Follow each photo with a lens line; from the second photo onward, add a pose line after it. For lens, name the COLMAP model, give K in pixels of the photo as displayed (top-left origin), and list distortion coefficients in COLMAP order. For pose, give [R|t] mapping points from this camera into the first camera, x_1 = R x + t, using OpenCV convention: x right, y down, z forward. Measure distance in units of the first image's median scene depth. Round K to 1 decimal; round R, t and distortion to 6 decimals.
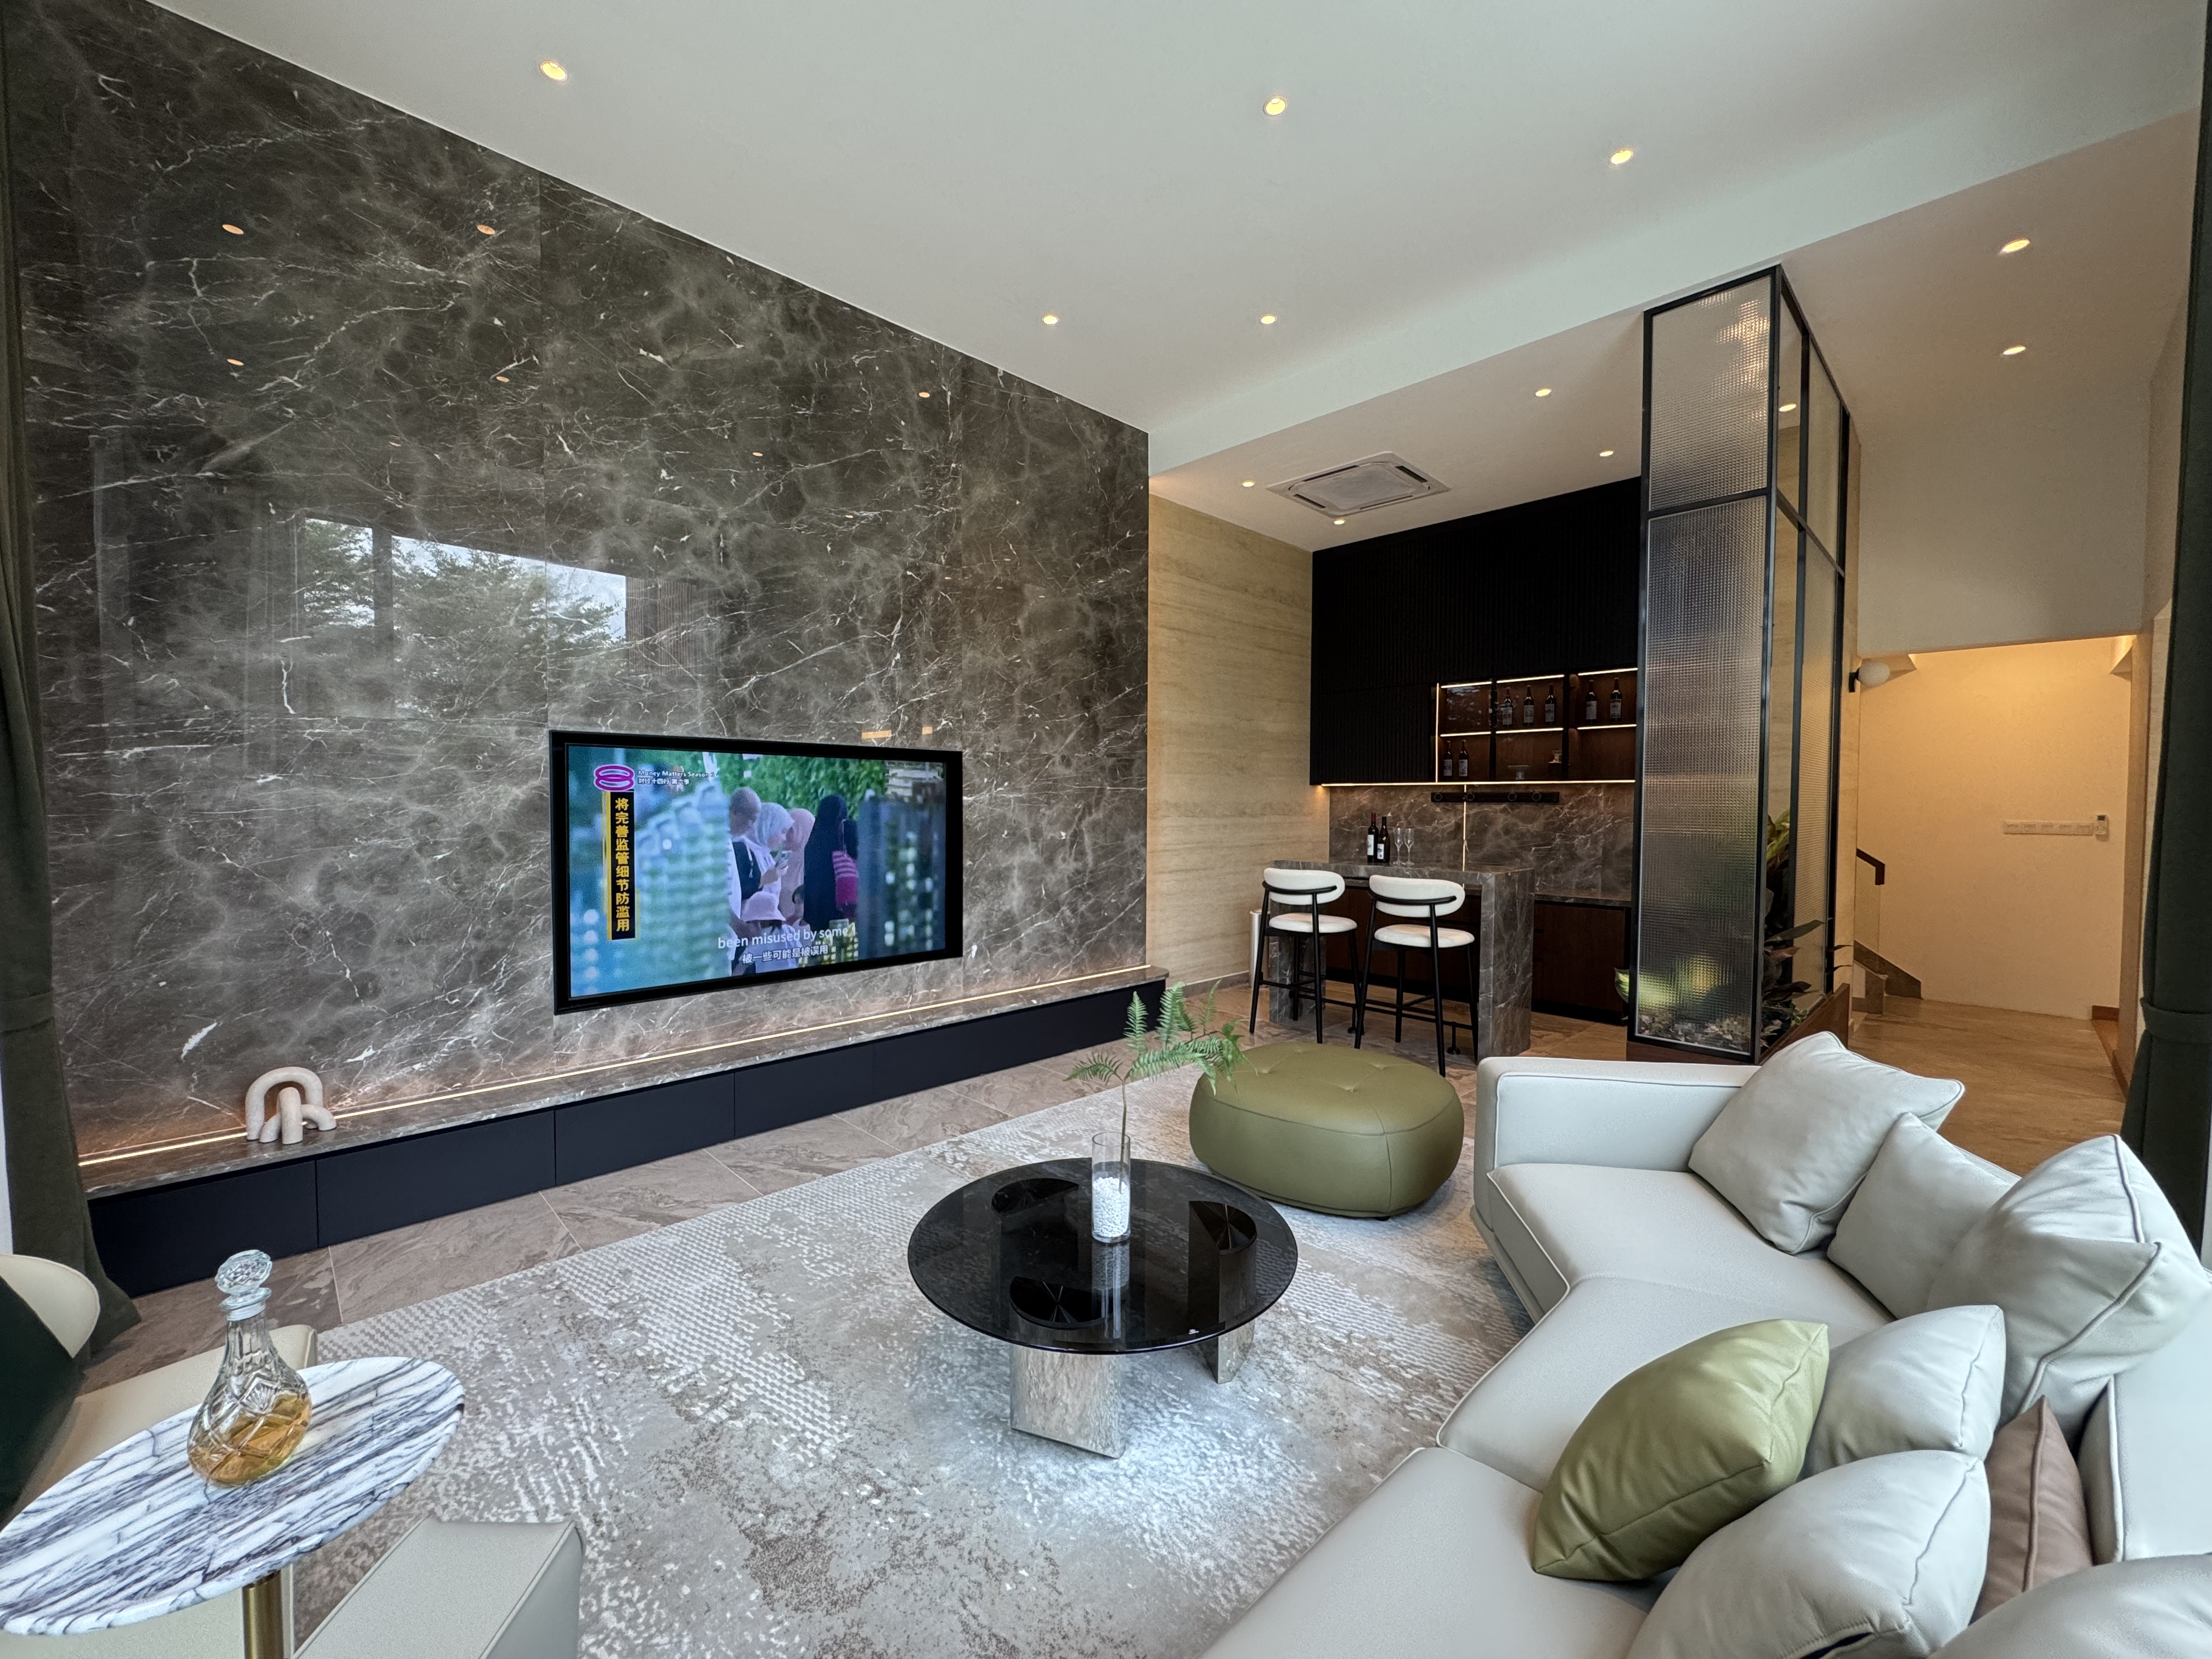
lens RADIAL K [[882.8, 0, 1094.9], [0, 882.8, 836.9], [0, 0, 1]] dist [-0.009036, -0.000050]
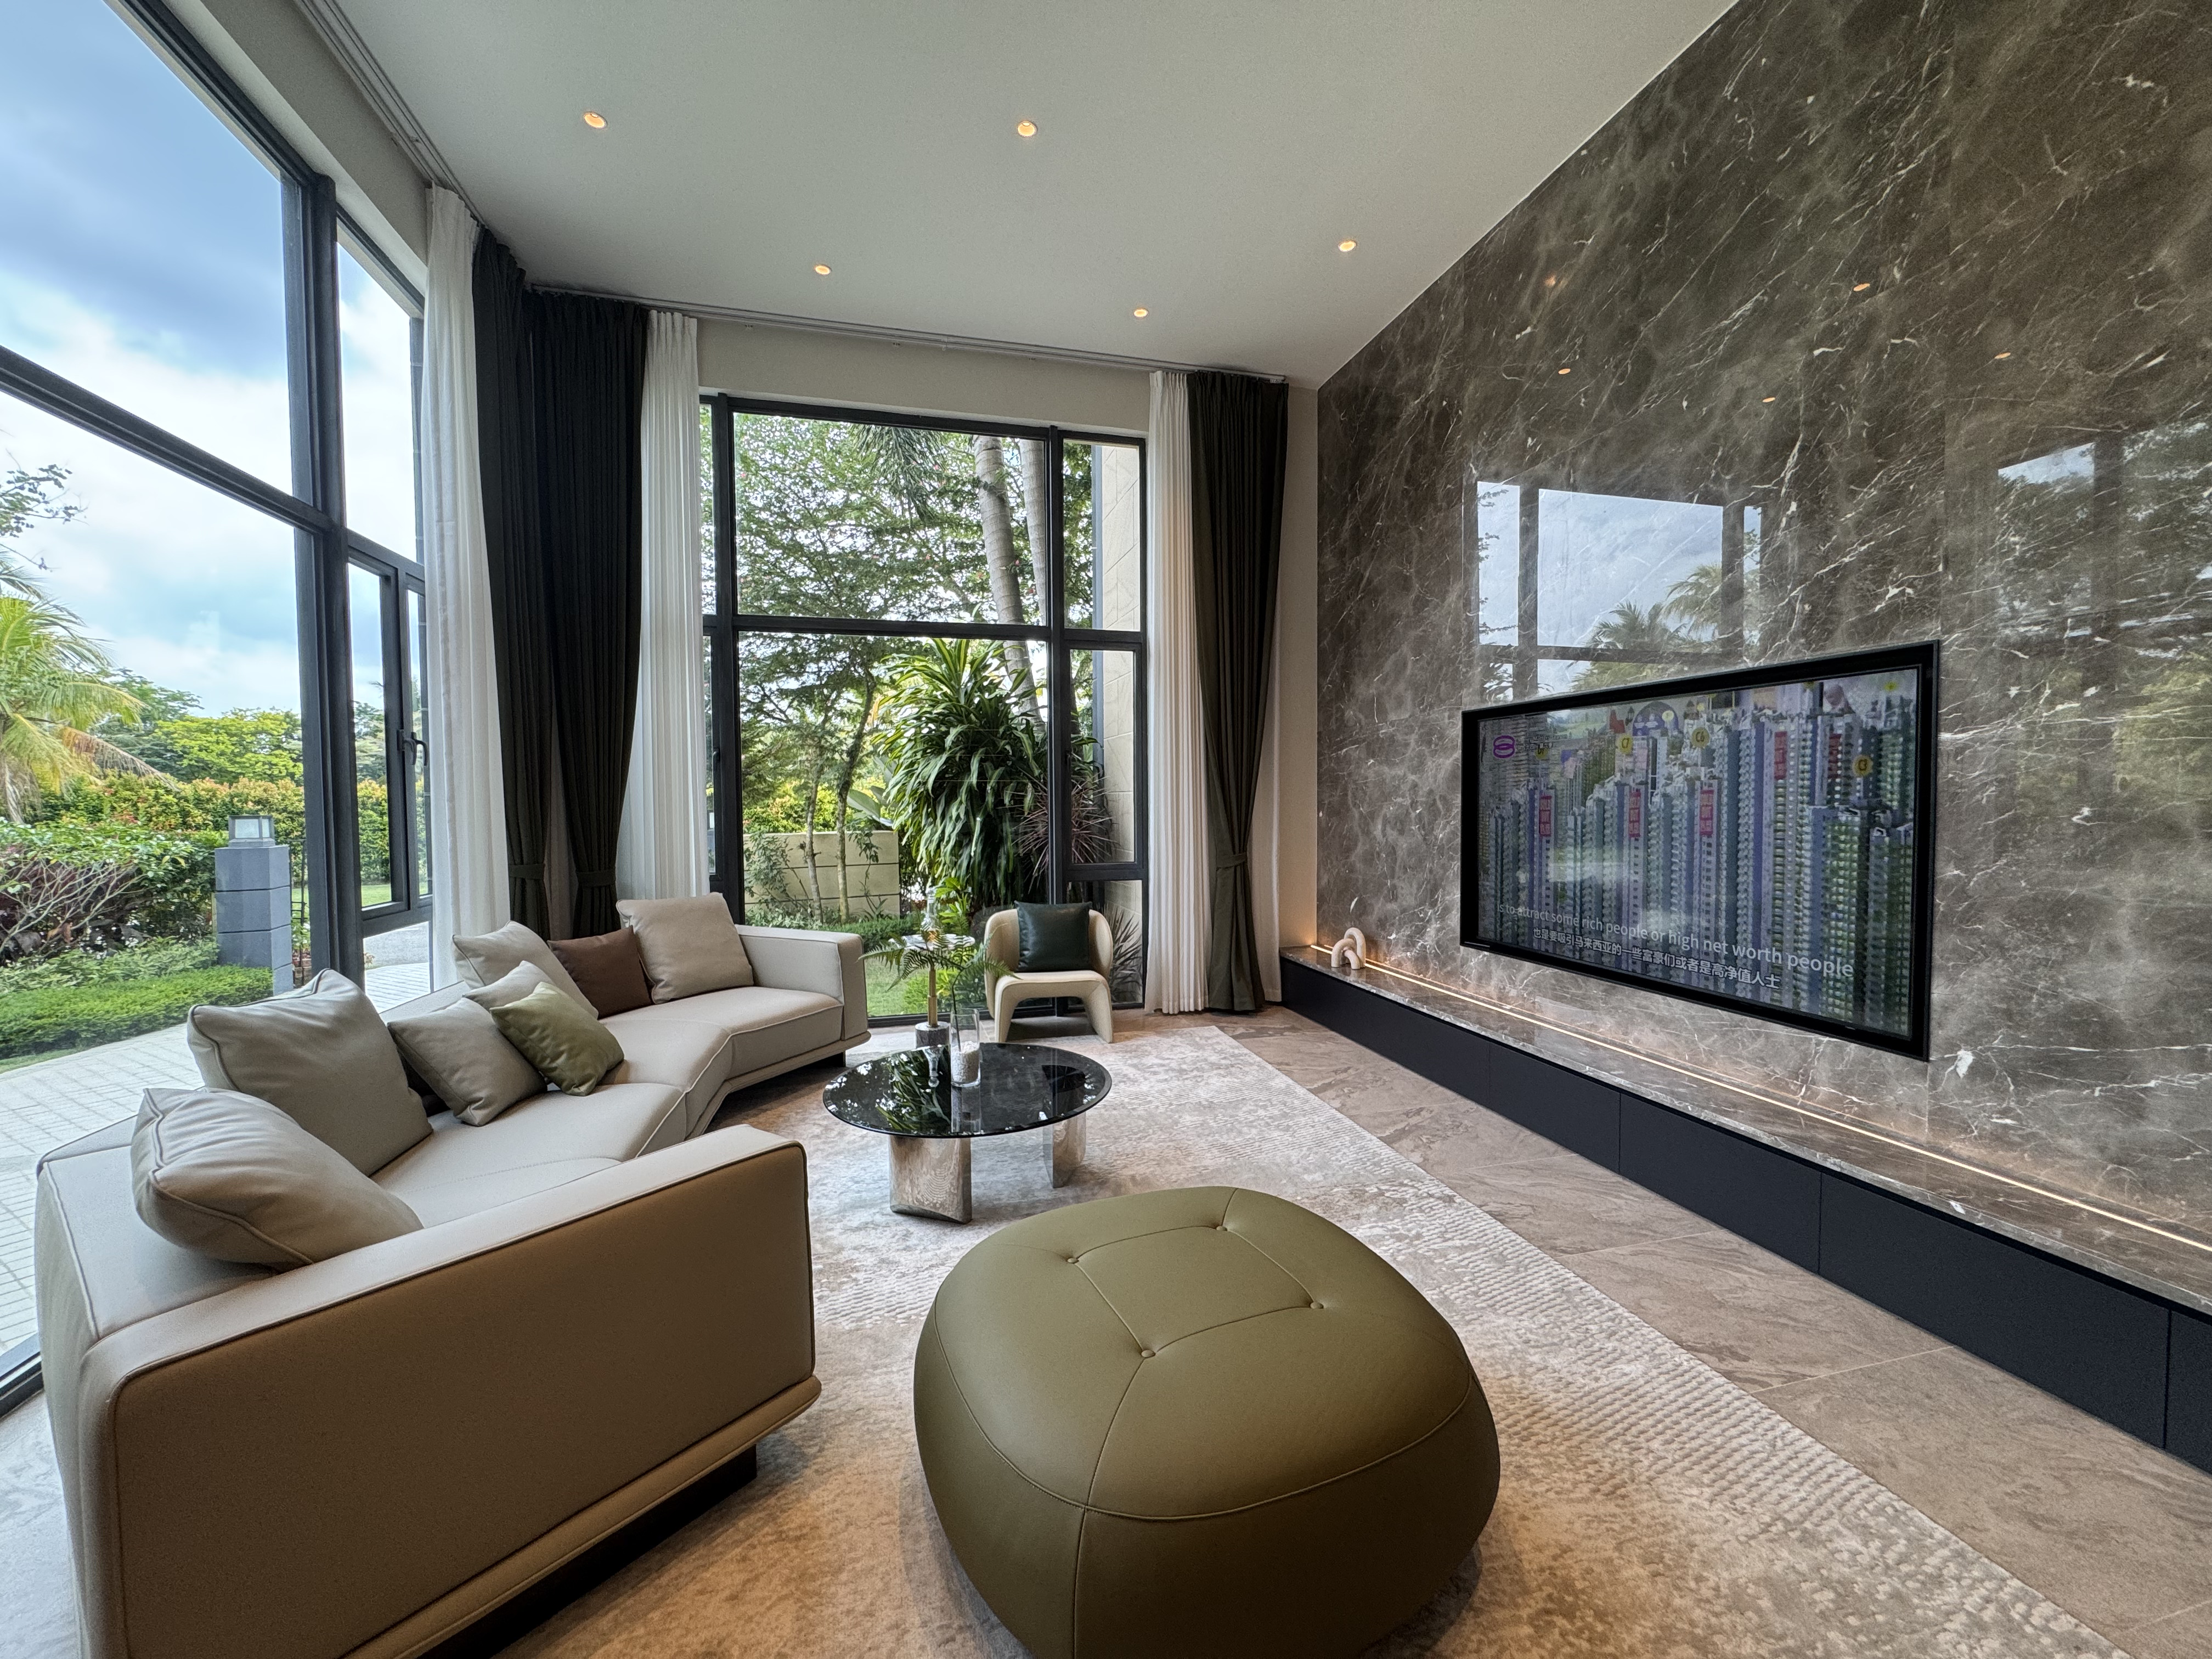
lens RADIAL K [[882.8, 0, 1103.9], [0, 882.8, 831.4], [0, 0, 1]] dist [-0.009036, -0.000050]
pose [[-0.498435, 0.036335, -0.866166, 0.507030], [-0.023027, 0.998214, 0.055125, -0.008353], [0.866621, 0.047421, -0.496708, 0.864269]]
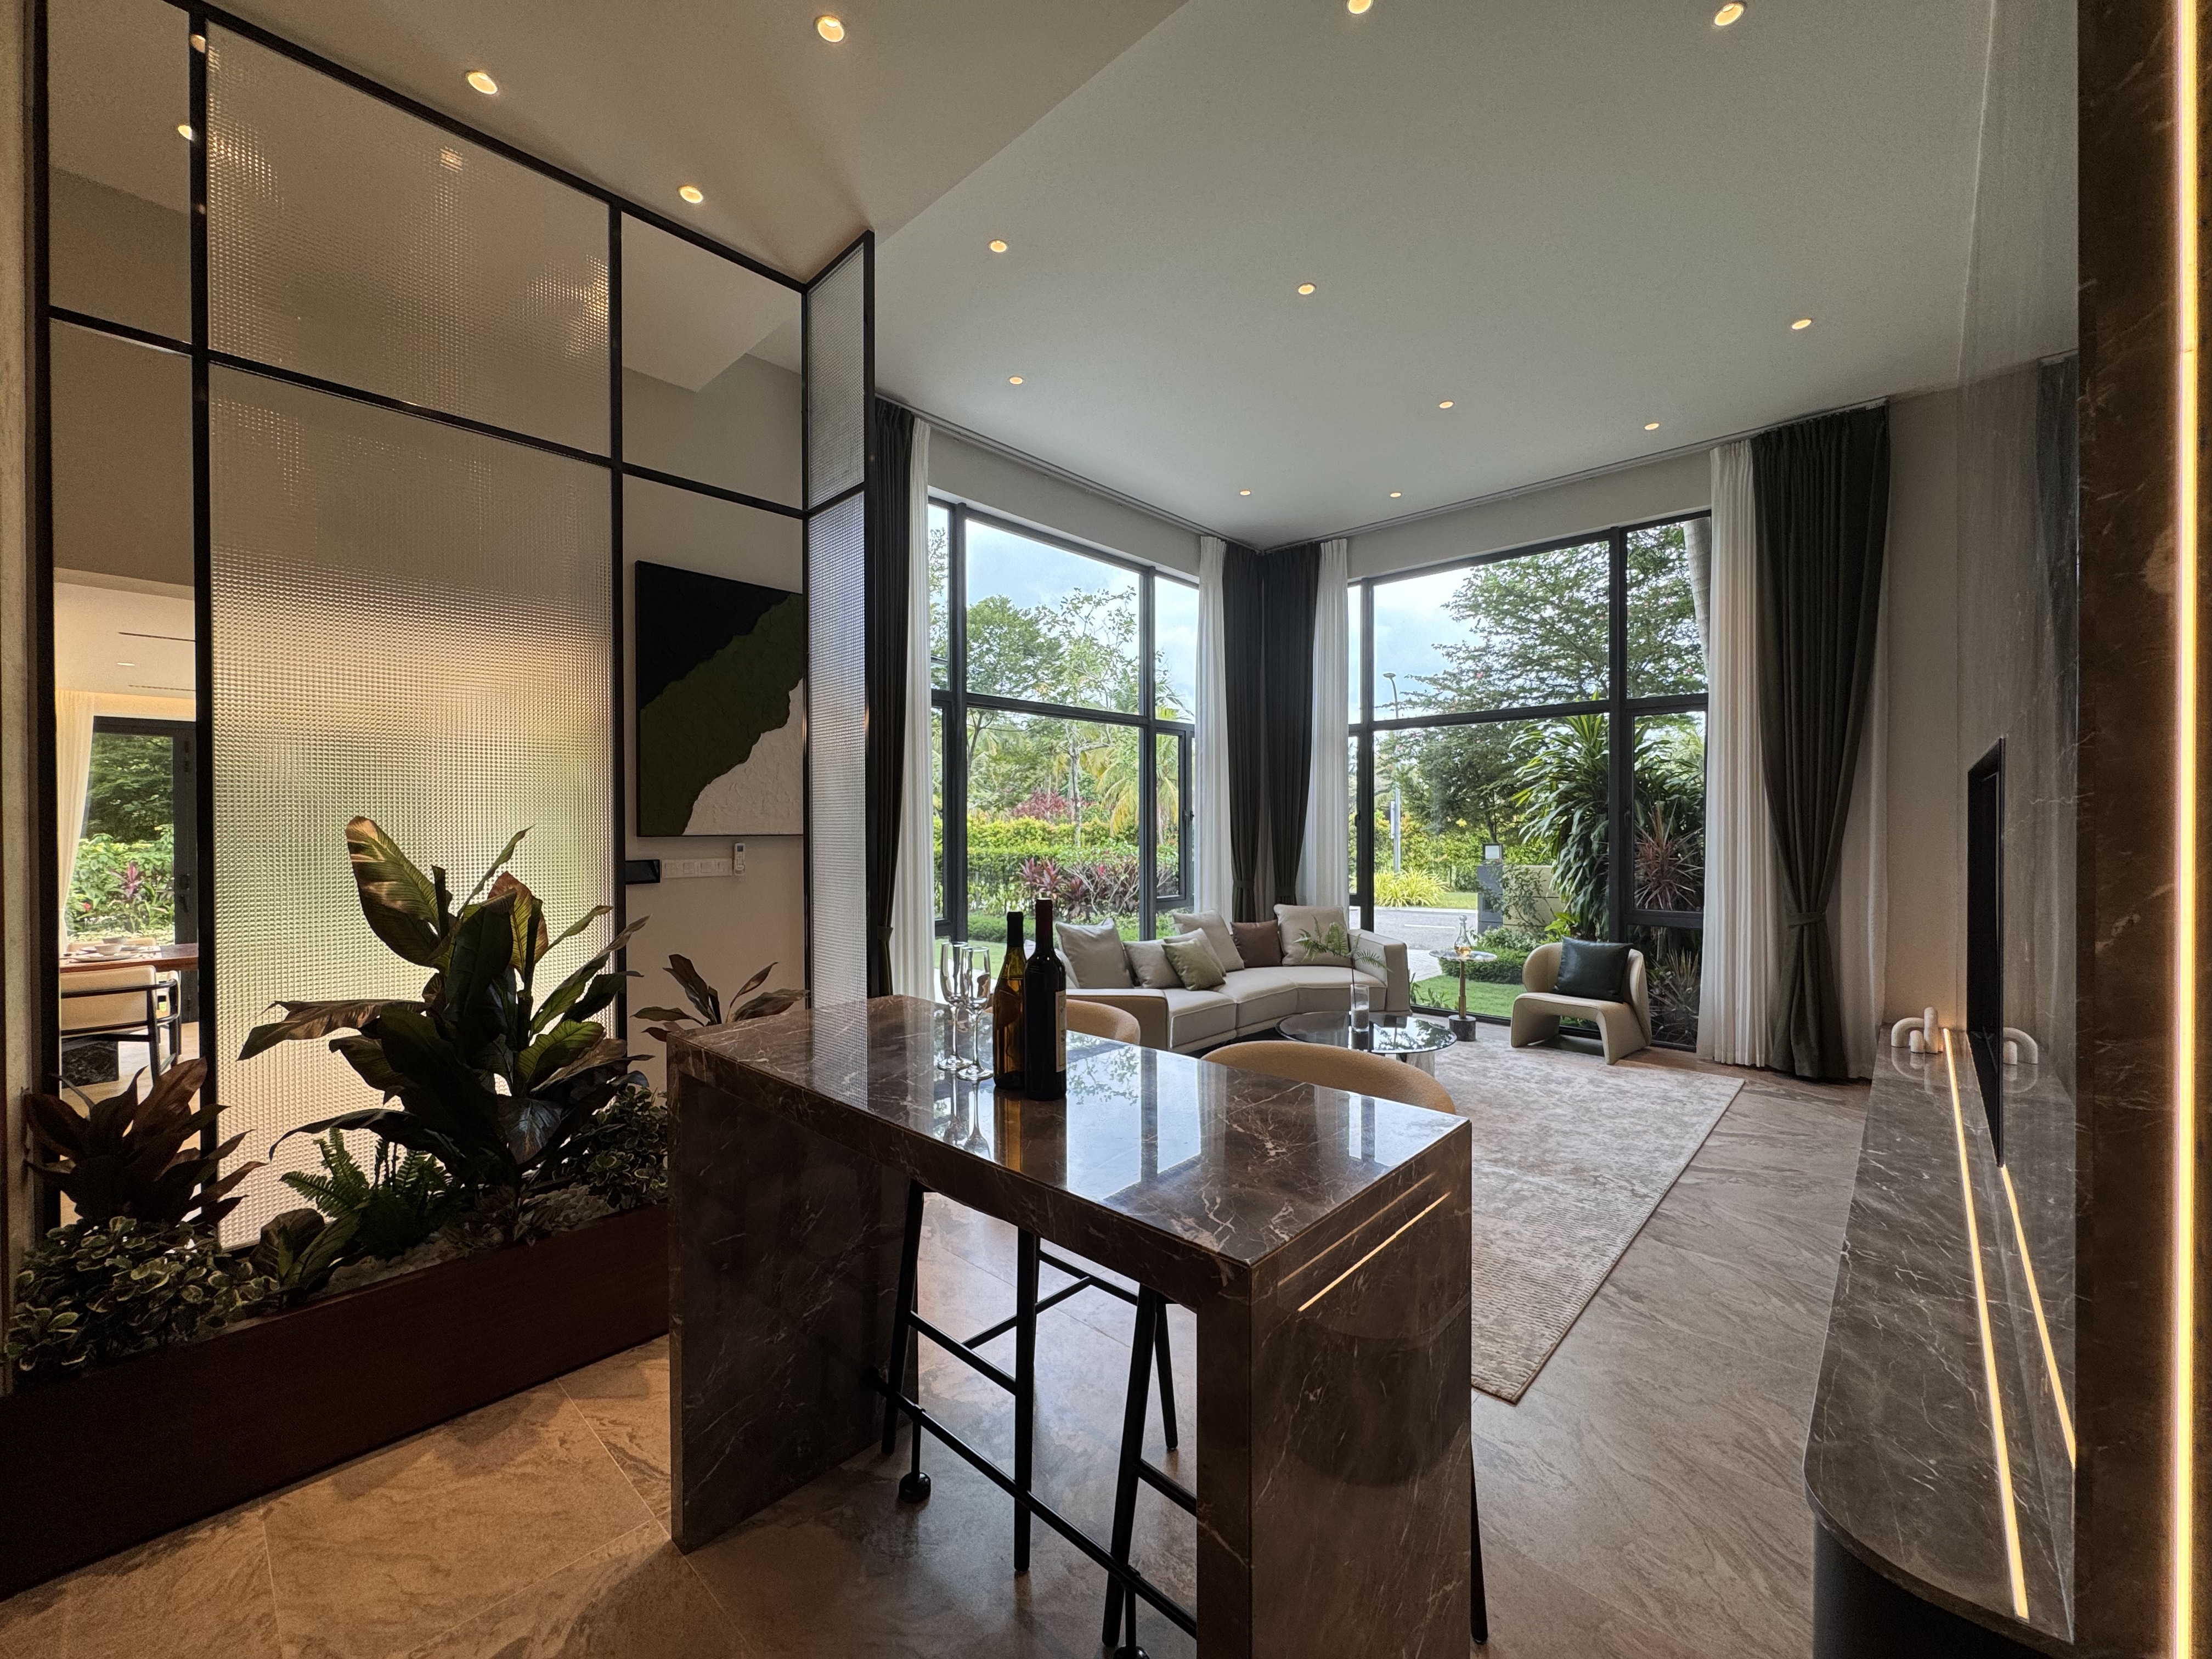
lens RADIAL K [[882.8, 0, 1084.9], [0, 882.8, 824.6], [0, 0, 1]] dist [-0.009036, -0.000050]
pose [[-0.999483, 0.003907, -0.031927, 0.369873], [0.002754, 0.999346, 0.036056, -0.071175], [0.032047, 0.035950, -0.998840, 1.496514]]
